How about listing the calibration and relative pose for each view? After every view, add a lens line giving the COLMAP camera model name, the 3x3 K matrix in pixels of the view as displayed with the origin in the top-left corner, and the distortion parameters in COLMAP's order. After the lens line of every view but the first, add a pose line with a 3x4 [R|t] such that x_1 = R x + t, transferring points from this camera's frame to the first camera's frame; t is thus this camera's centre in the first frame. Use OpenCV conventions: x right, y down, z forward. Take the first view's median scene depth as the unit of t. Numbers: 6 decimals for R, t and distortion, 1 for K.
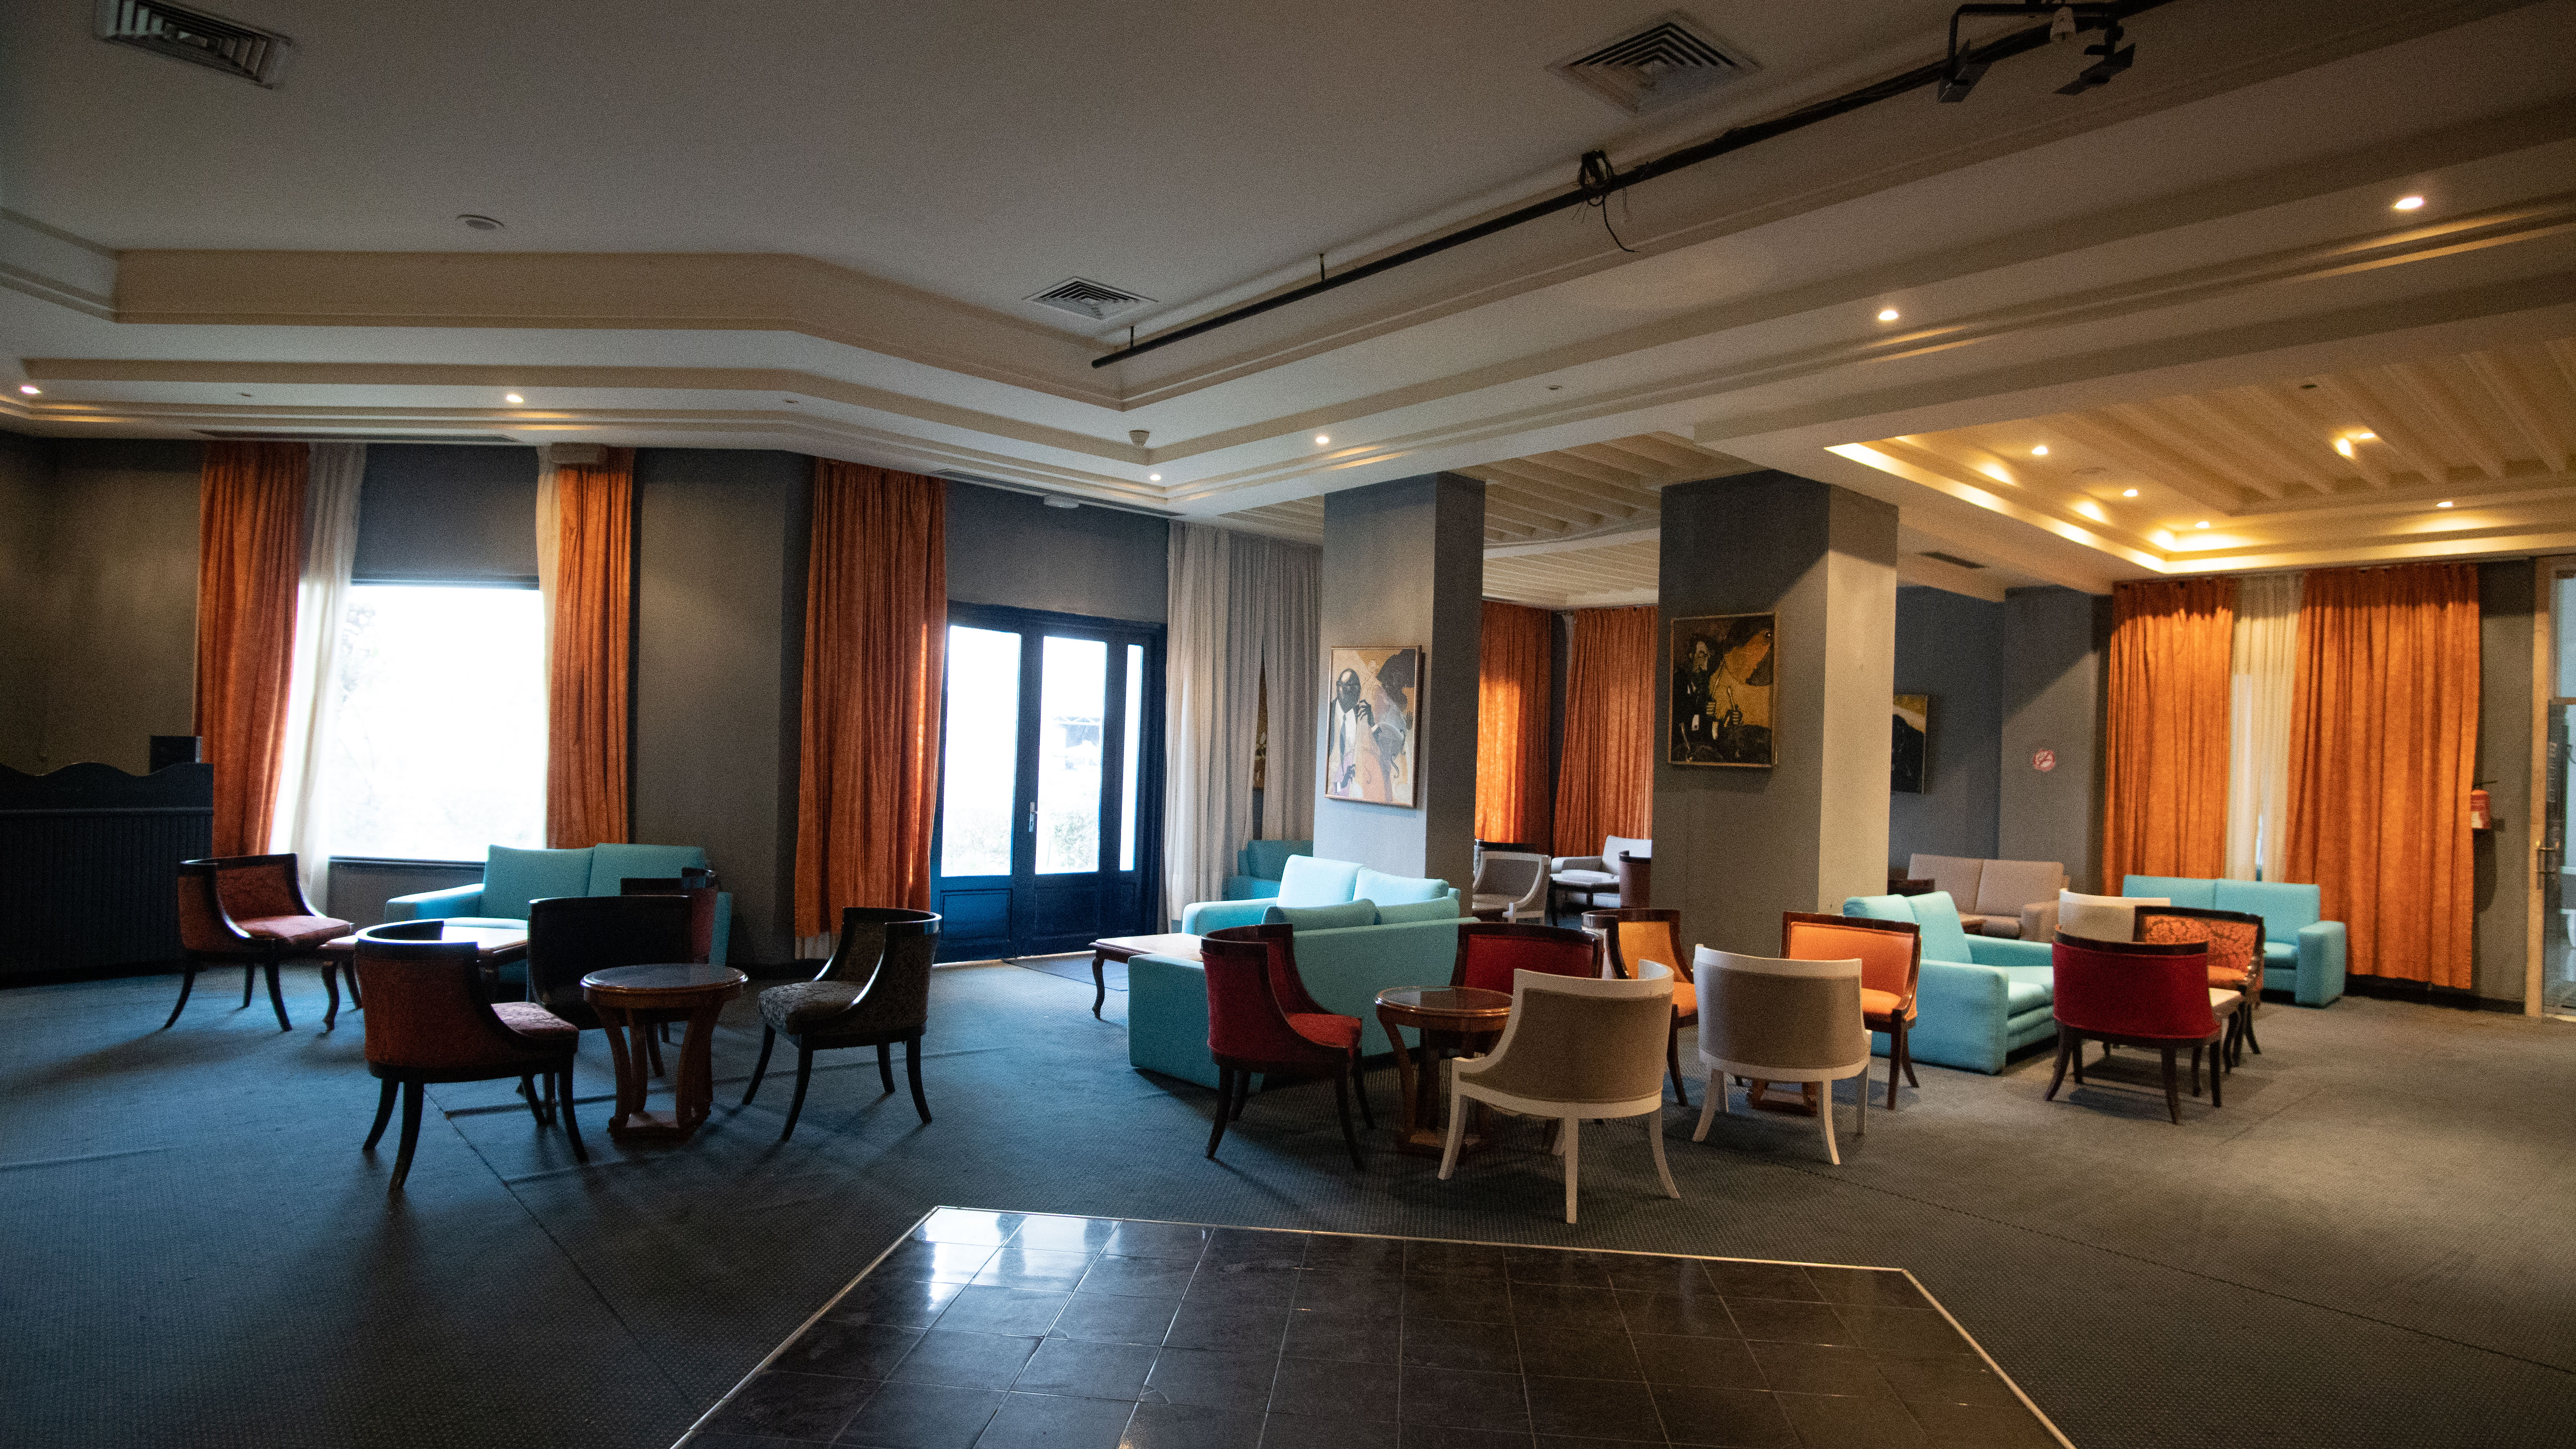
lens RADIAL K [[1392.3, 0, 1289.8], [0, 1392.3, 729.6], [0, 0, 1]] dist [-0.032972, 0.007794]
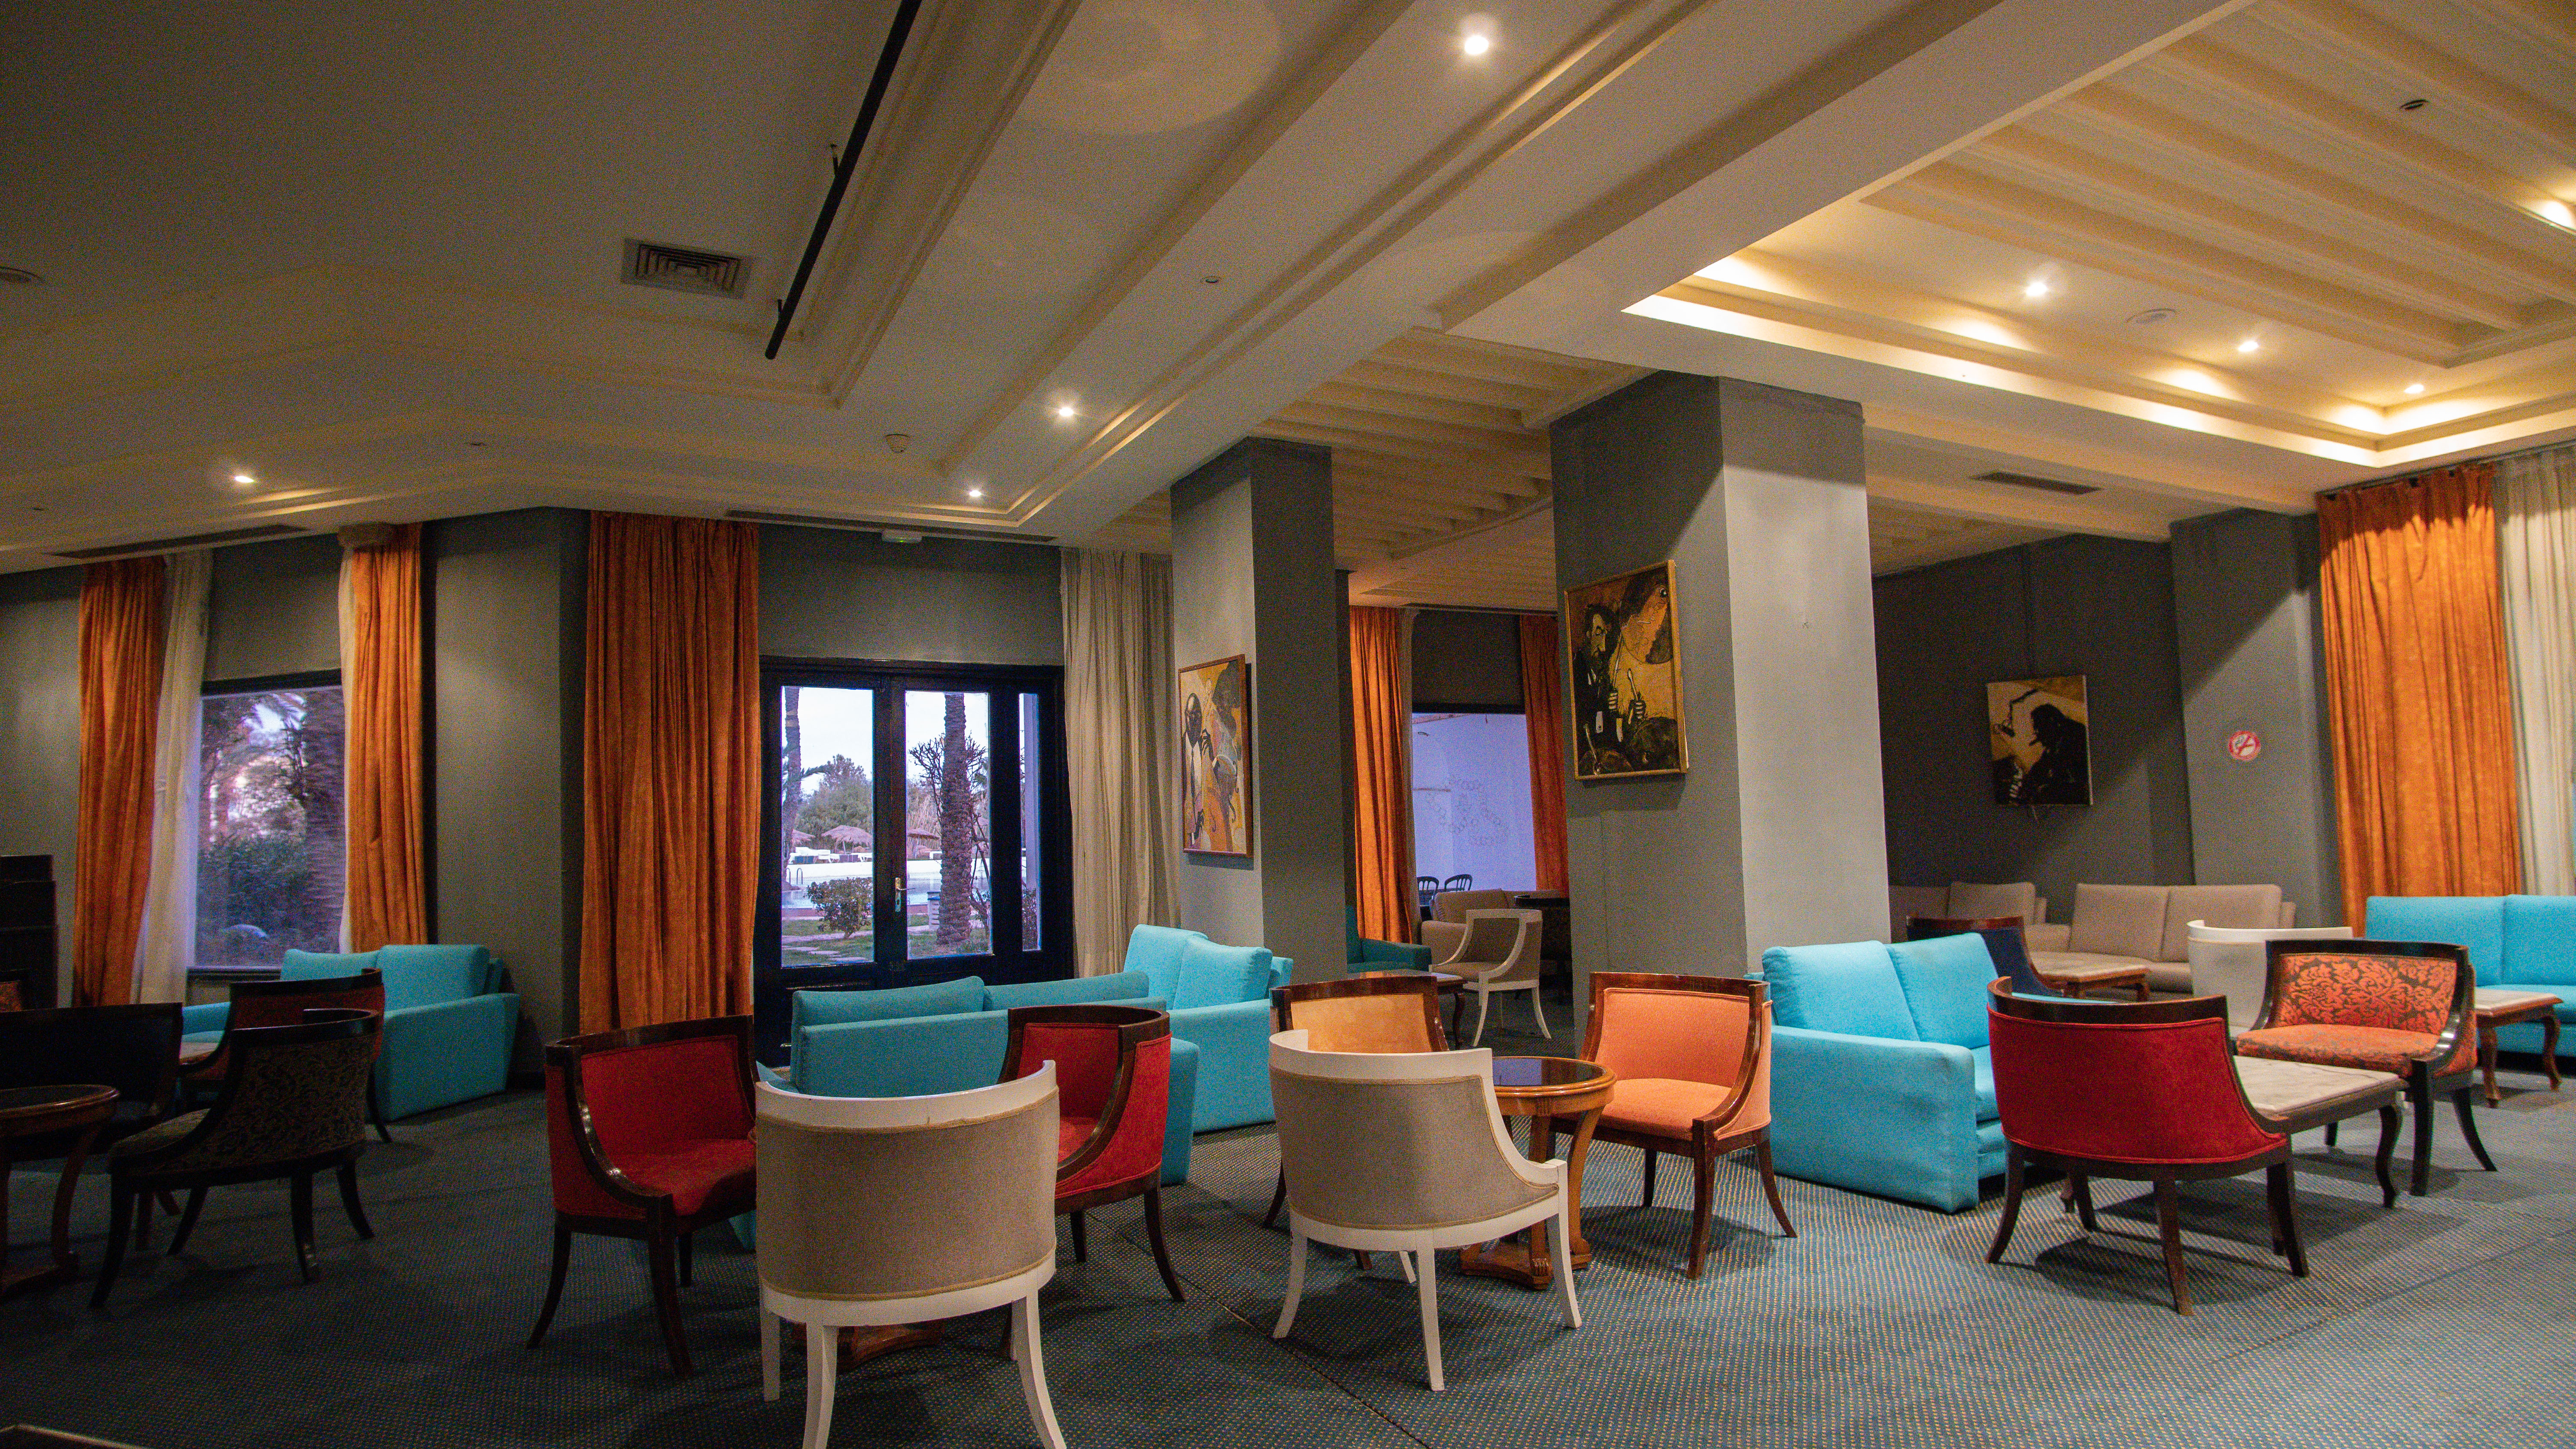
lens RADIAL K [[1392.3, 0, 1290.6], [0, 1392.3, 731.6], [0, 0, 1]] dist [-0.032972, 0.007794]
pose [[0.968829, -0.079432, -0.234652, 0.302619], [0.066170, 0.995762, -0.063871, 0.036569], [0.238731, 0.046353, 0.969979, 0.230150]]
